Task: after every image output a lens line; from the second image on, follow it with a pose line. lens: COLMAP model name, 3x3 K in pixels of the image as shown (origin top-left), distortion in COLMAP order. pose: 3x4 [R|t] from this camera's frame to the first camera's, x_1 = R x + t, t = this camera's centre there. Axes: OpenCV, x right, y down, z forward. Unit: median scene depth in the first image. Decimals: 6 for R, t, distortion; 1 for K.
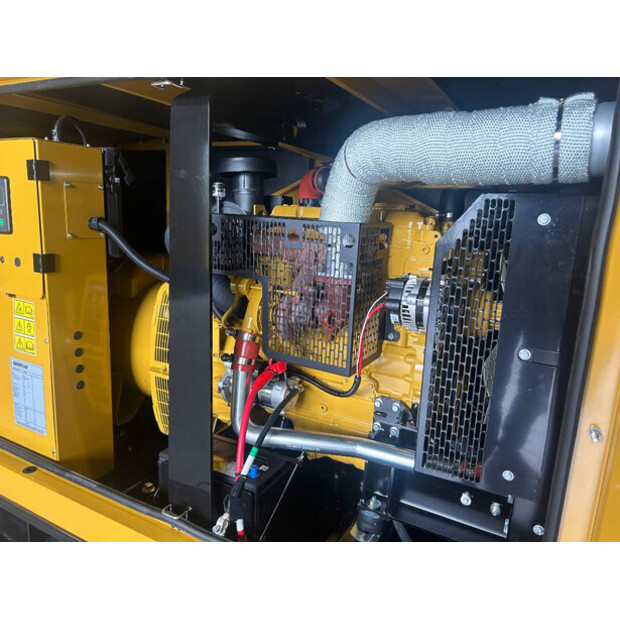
lens RADIAL K [[472.2, 0, 307.3], [0, 472.2, 313.6], [0, 0, 1]] dist [0.008836, -0.004740]
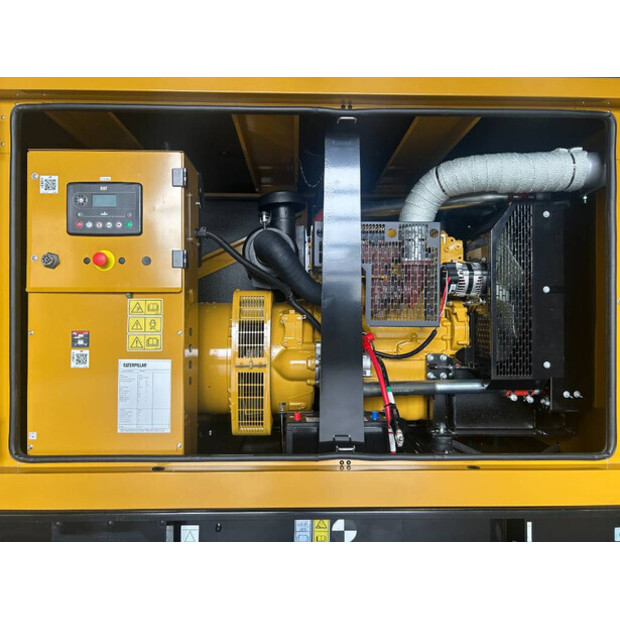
lens RADIAL K [[472.2, 0, 307.3], [0, 472.2, 313.6], [0, 0, 1]] dist [0.008836, -0.004740]
pose [[0.874061, -0.047021, 0.483535, -0.782261], [0.142612, 0.976289, -0.162854, 0.221650], [-0.464413, 0.211303, 0.860042, -0.053264]]
